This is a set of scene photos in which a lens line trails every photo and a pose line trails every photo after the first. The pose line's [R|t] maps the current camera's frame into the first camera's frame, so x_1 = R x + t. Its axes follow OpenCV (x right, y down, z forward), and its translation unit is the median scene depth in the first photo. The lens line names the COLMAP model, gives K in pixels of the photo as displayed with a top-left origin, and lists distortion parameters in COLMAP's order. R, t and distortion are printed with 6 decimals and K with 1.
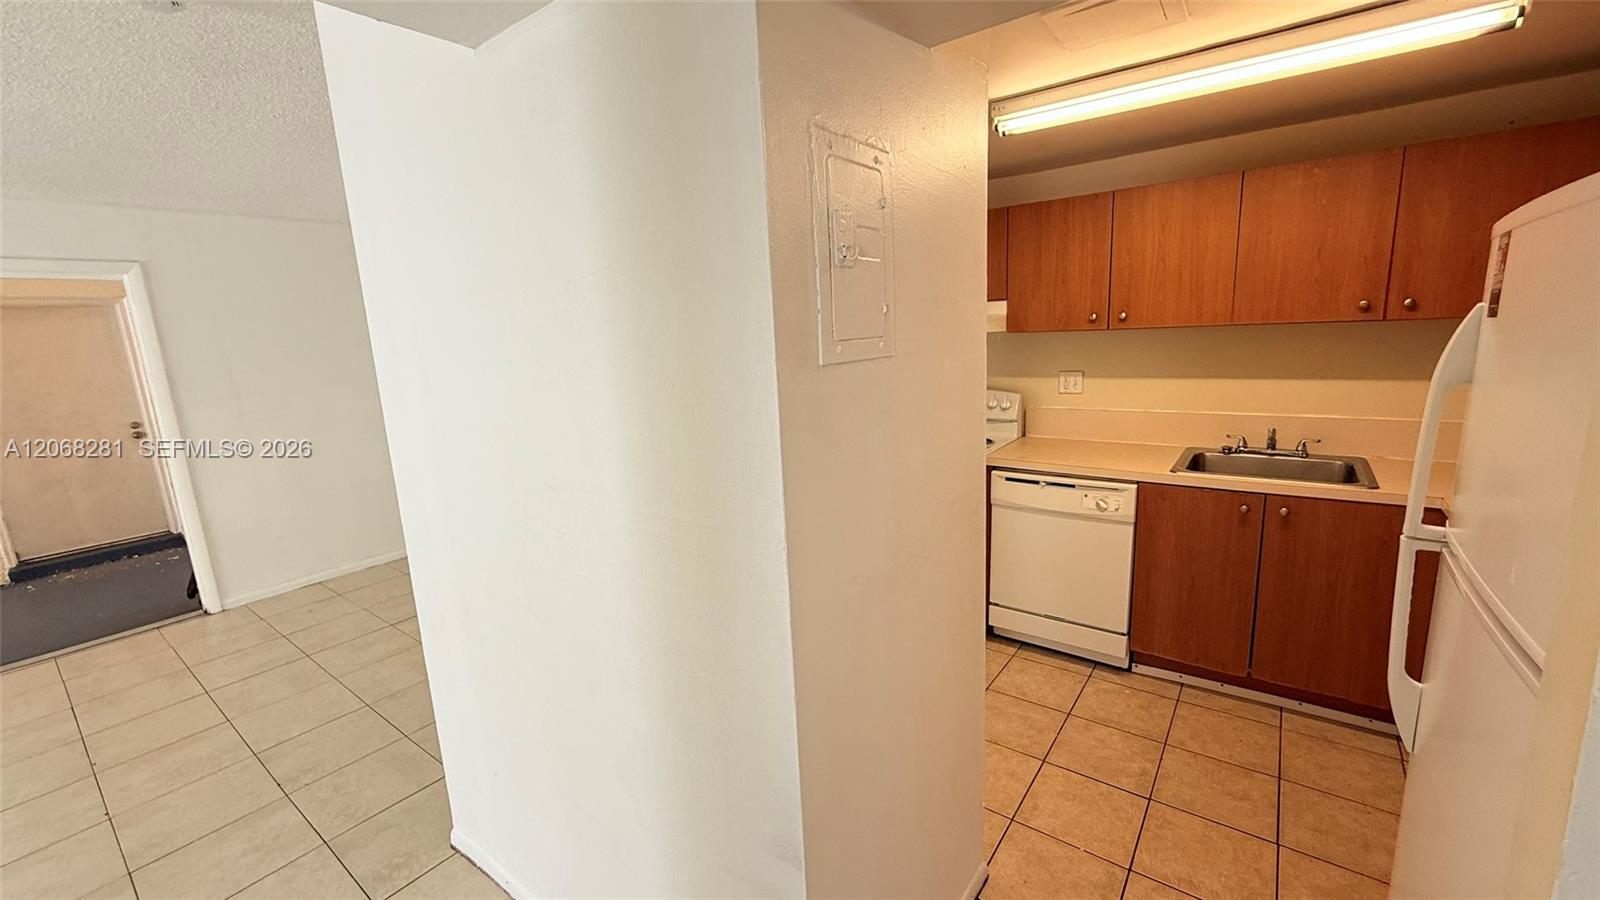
lens RADIAL K [[640.0, 0, 772.2], [0, 640.0, 441.5], [0, 0, 1]] dist [-0.002832, -0.000341]
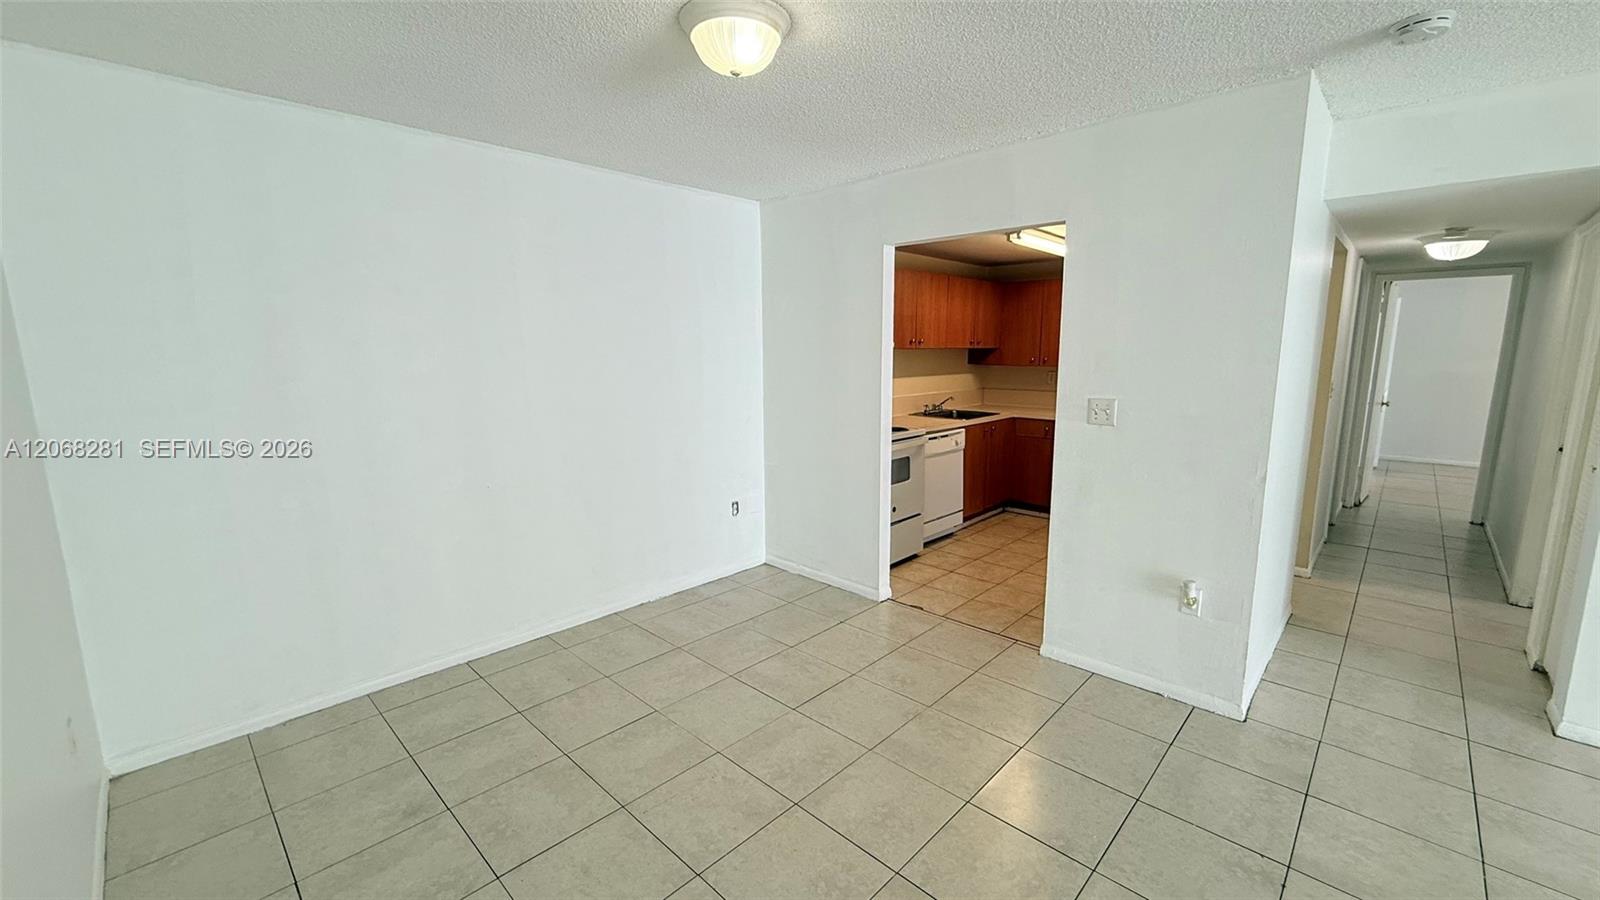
lens RADIAL K [[640.0, 0, 799.7], [0, 640.0, 447.4], [0, 0, 1]] dist [-0.002832, -0.000341]
pose [[0.098990, -0.106560, 0.989366, -1.421981], [0.182115, 0.979397, 0.087265, -0.137321], [-0.978282, 0.171540, 0.116357, 1.290607]]
